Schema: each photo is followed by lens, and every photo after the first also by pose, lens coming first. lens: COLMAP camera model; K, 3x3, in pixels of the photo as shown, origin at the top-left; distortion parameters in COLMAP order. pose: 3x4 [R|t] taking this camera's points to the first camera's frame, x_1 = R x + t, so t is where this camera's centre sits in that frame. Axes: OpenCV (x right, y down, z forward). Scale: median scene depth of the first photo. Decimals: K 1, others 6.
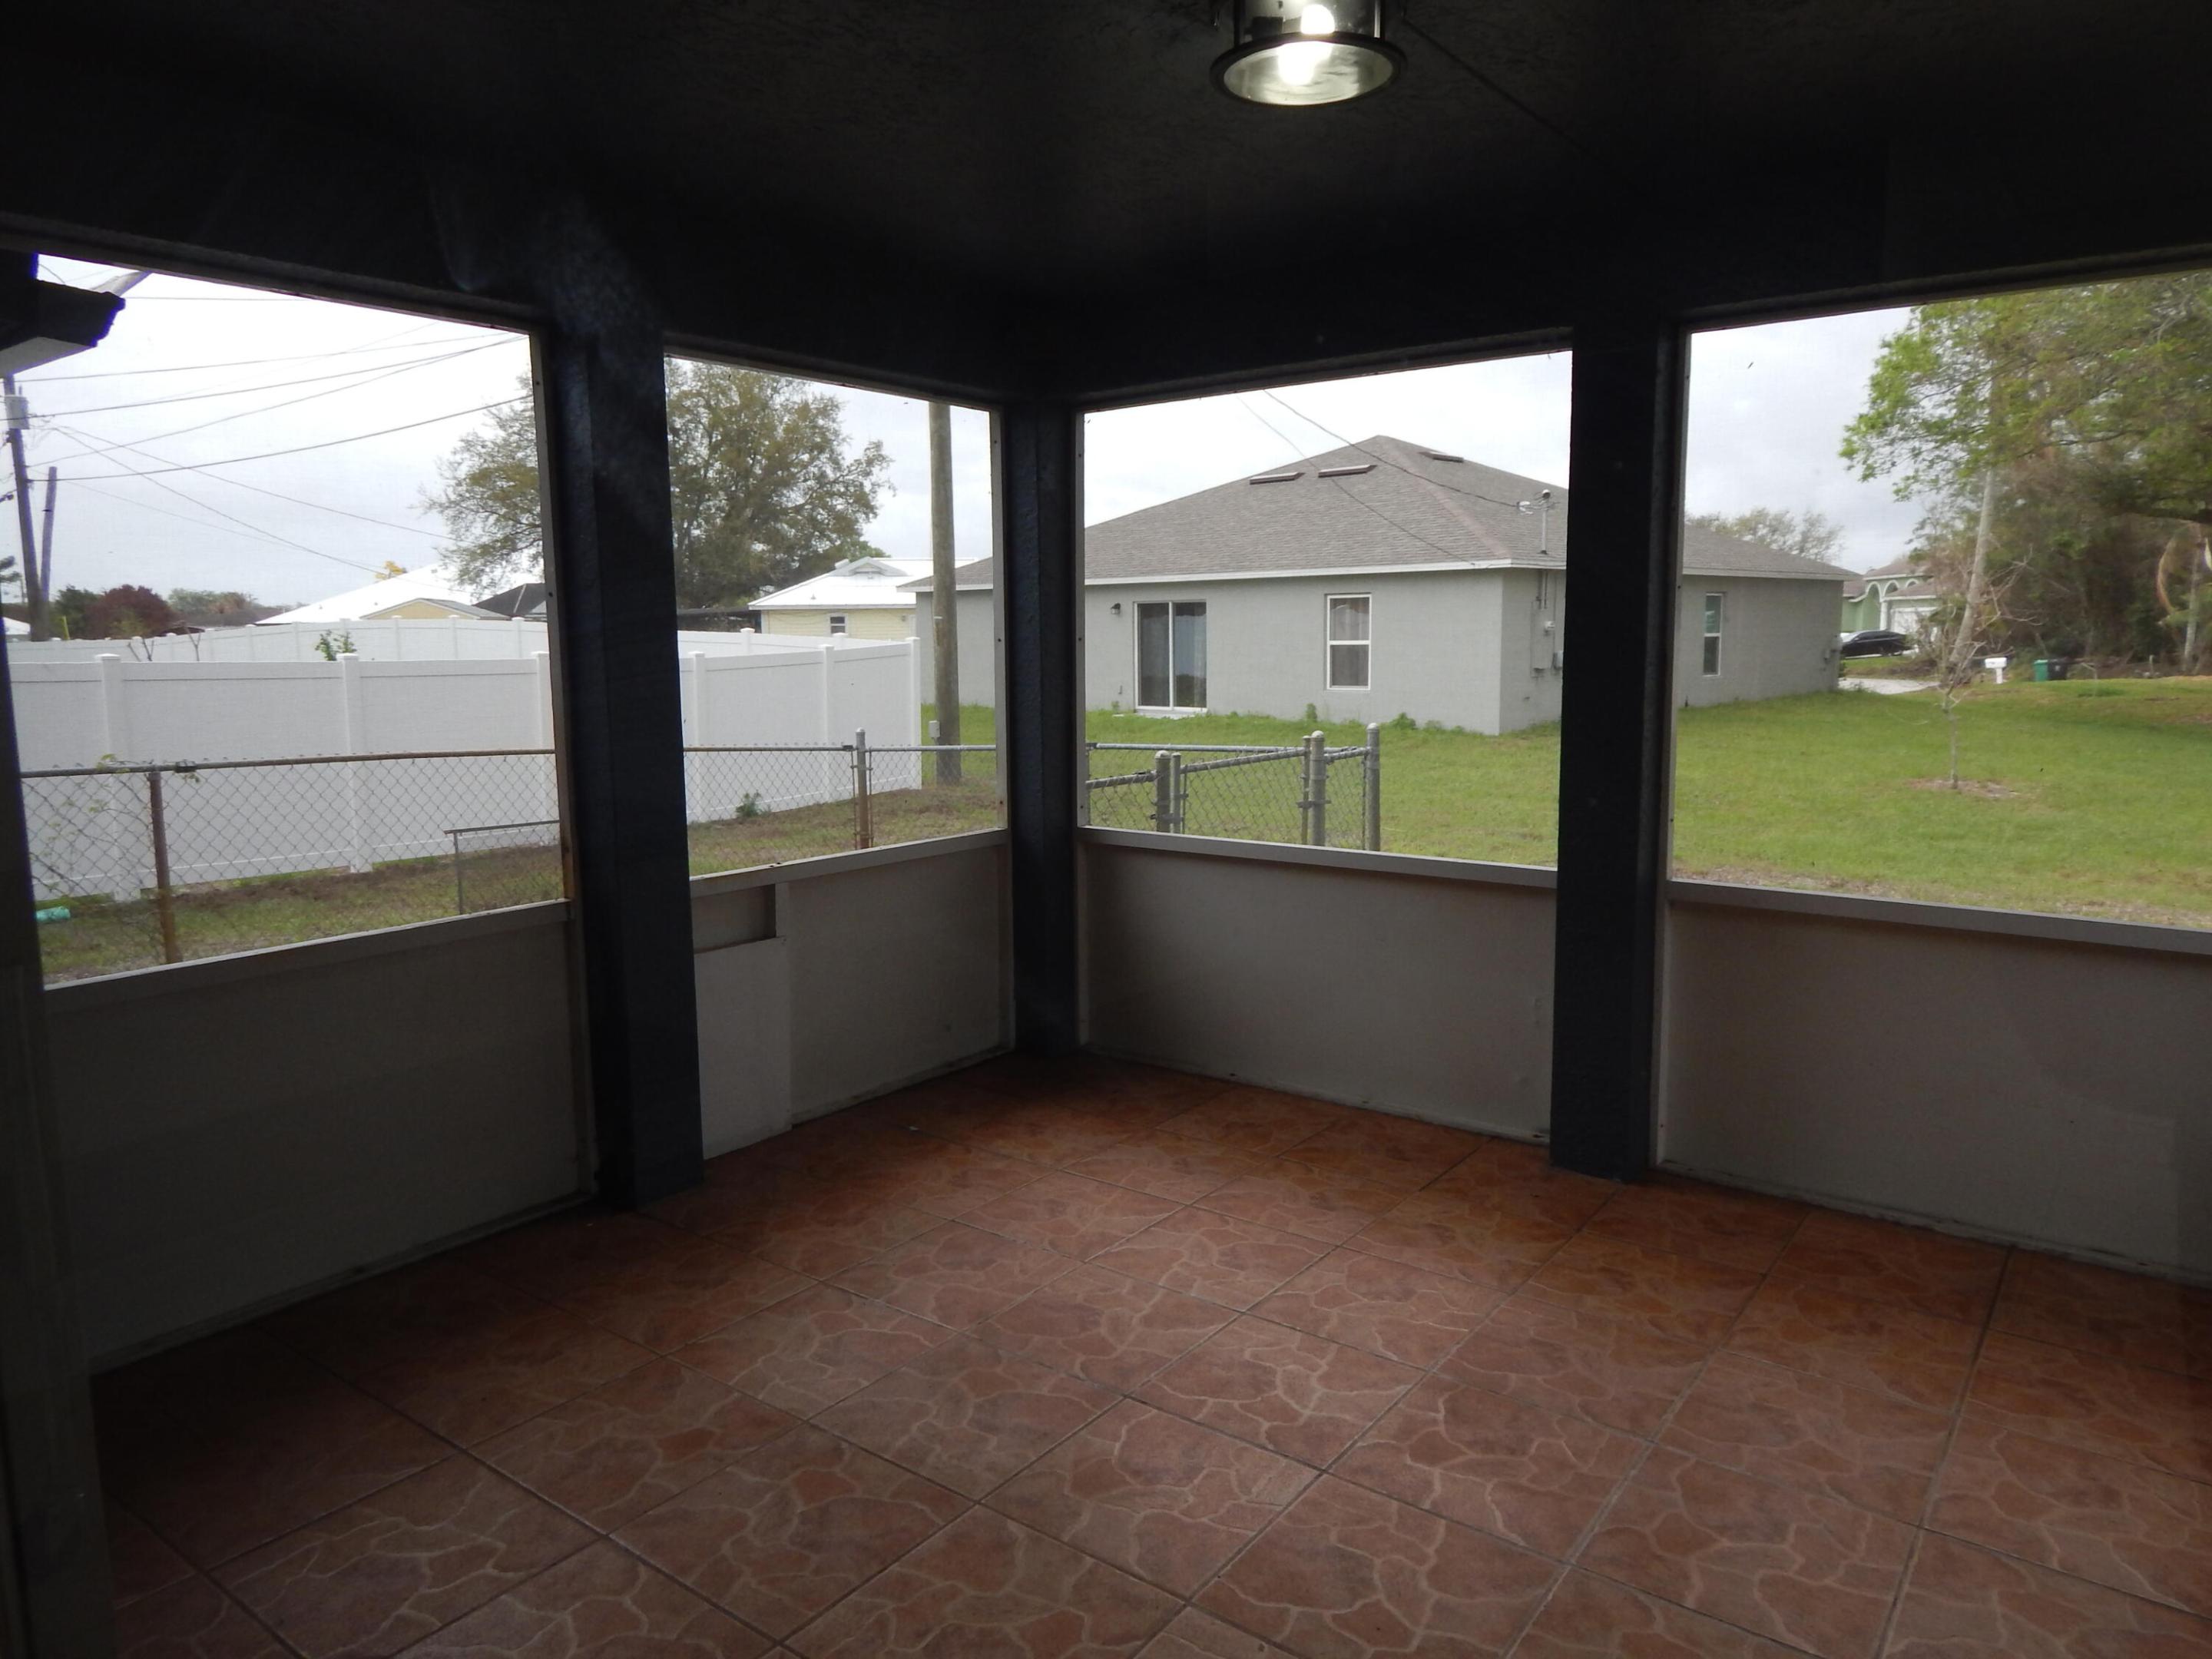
lens RADIAL K [[1451.3, 0, 1096.5], [0, 1451.3, 832.4], [0, 0, 1]] dist [-0.004029, 0.000269]
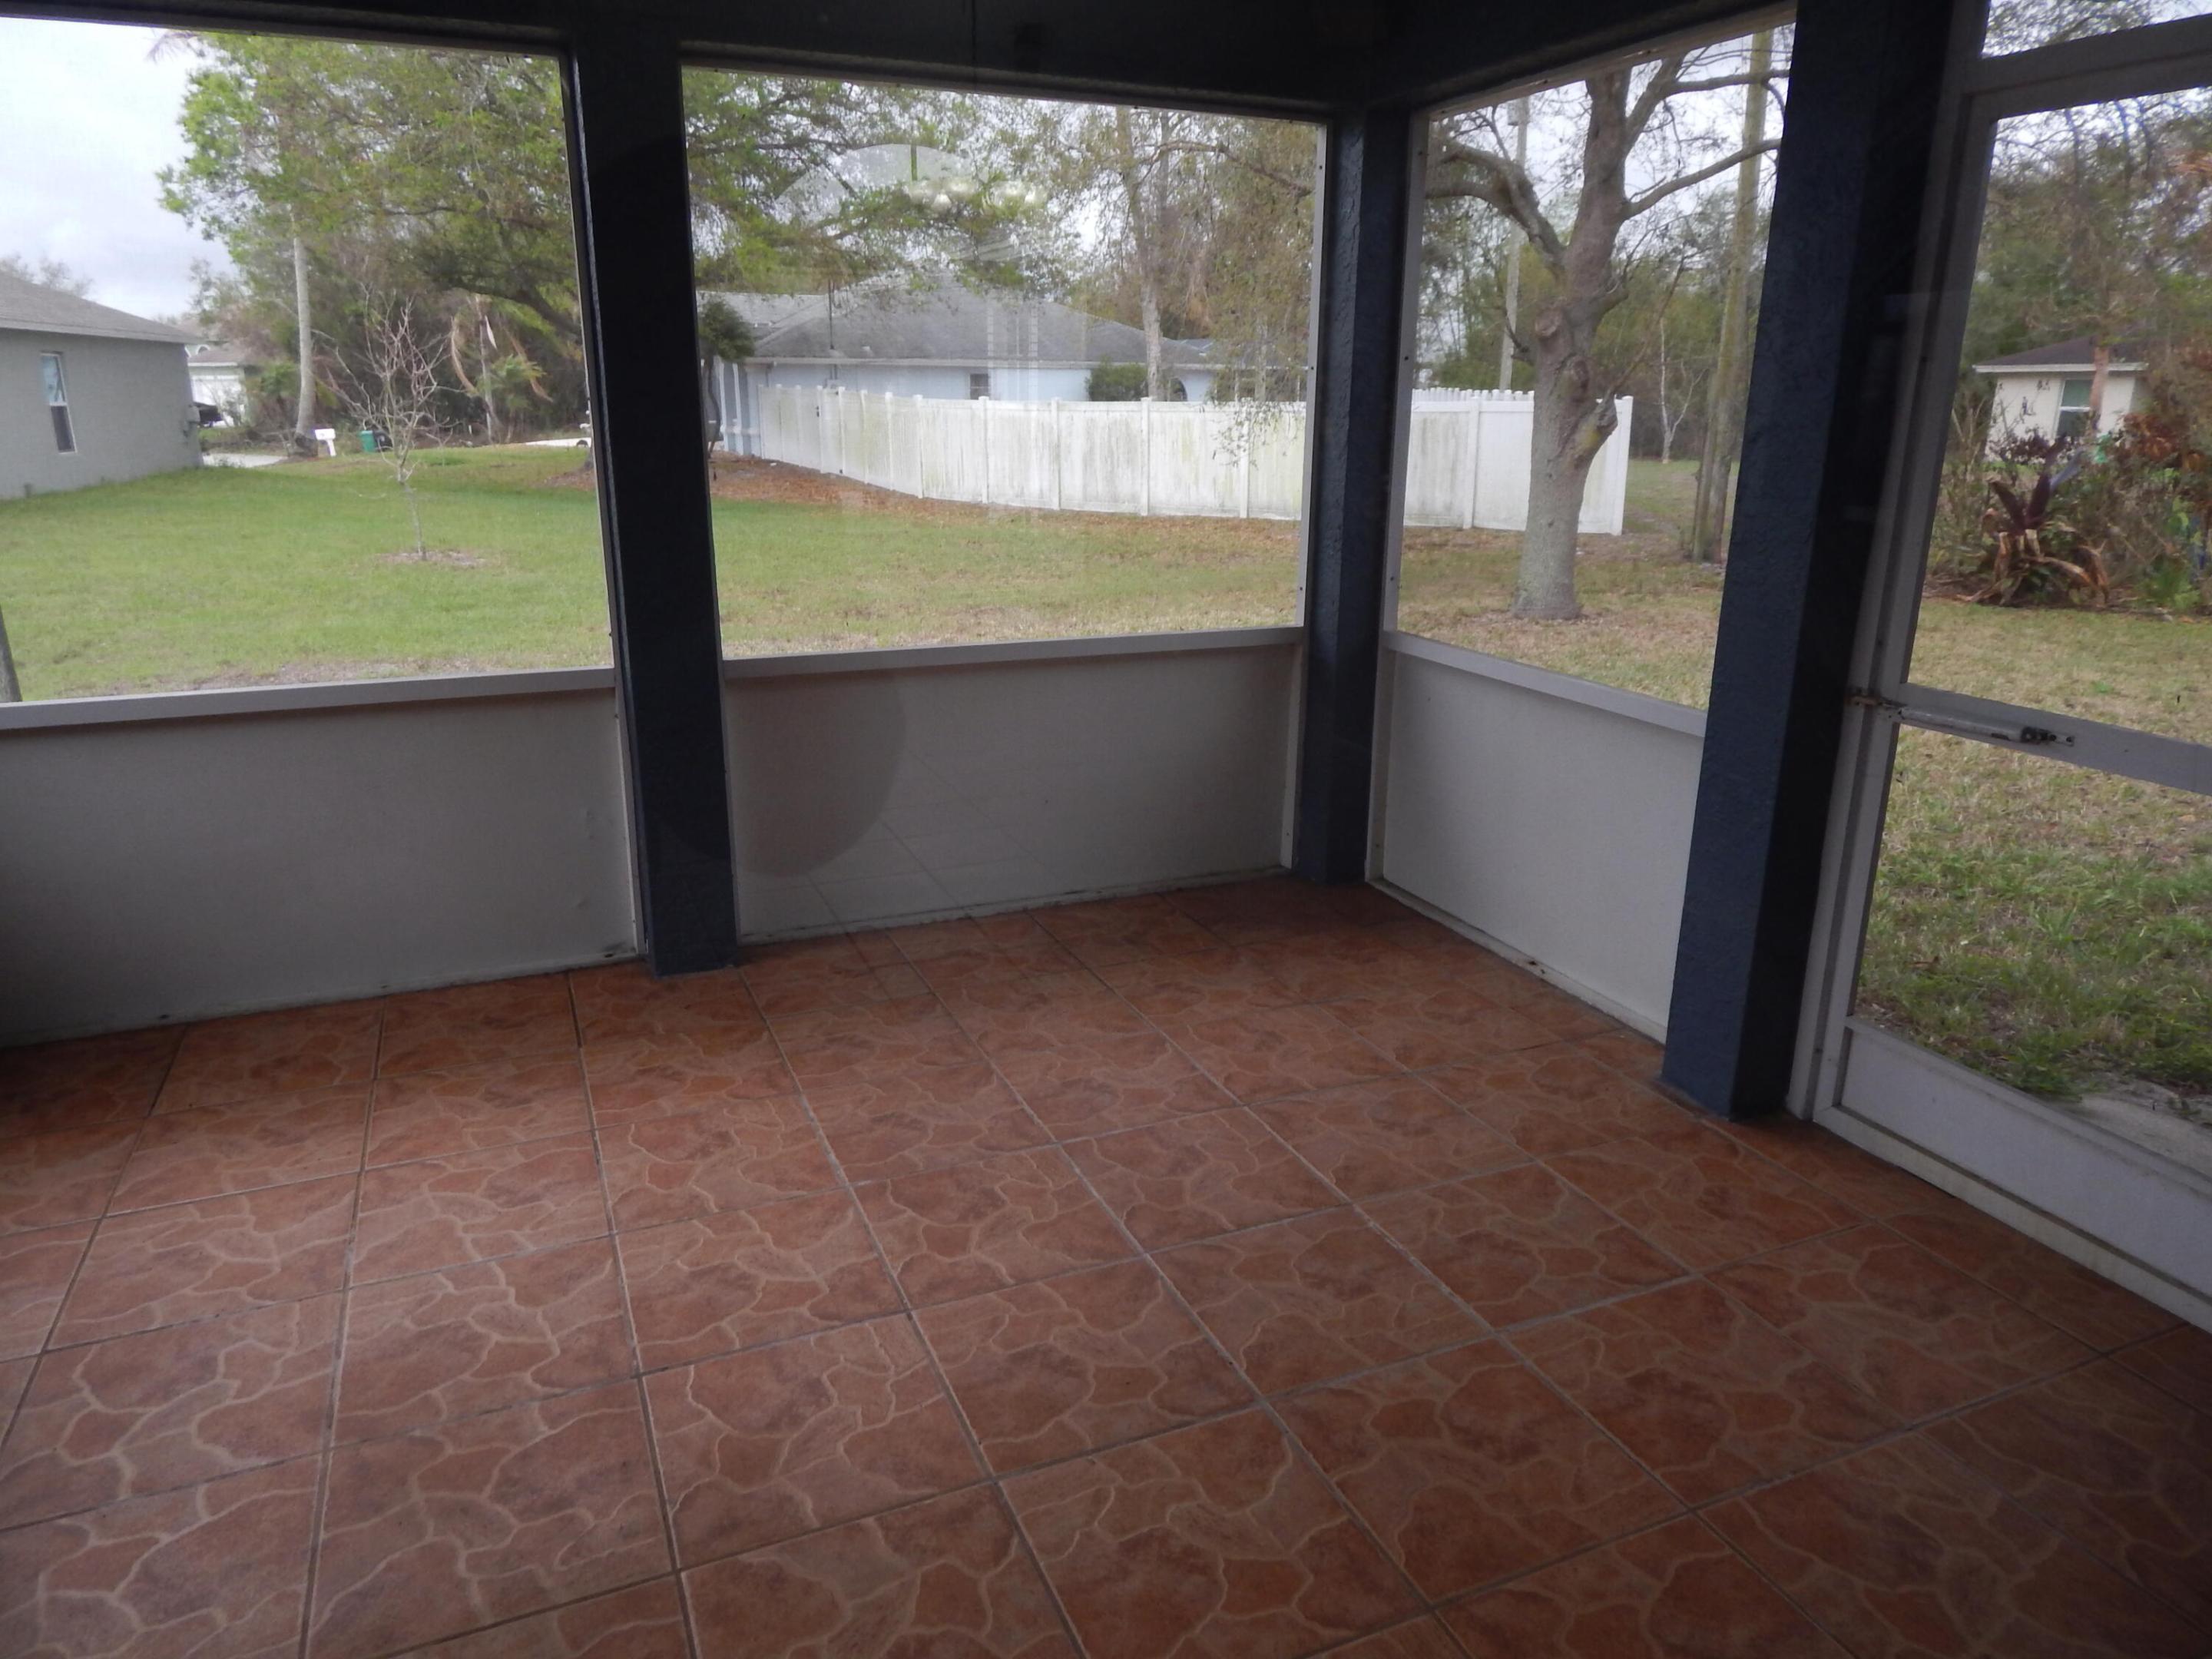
lens RADIAL K [[1451.3, 0, 1112.0], [0, 1451.3, 830.8], [0, 0, 1]] dist [-0.004029, 0.000269]
pose [[0.496436, -0.239221, 0.834461, -0.348537], [0.111636, 0.970890, 0.211917, -0.036884], [-0.860865, -0.012047, 0.508690, 0.283289]]
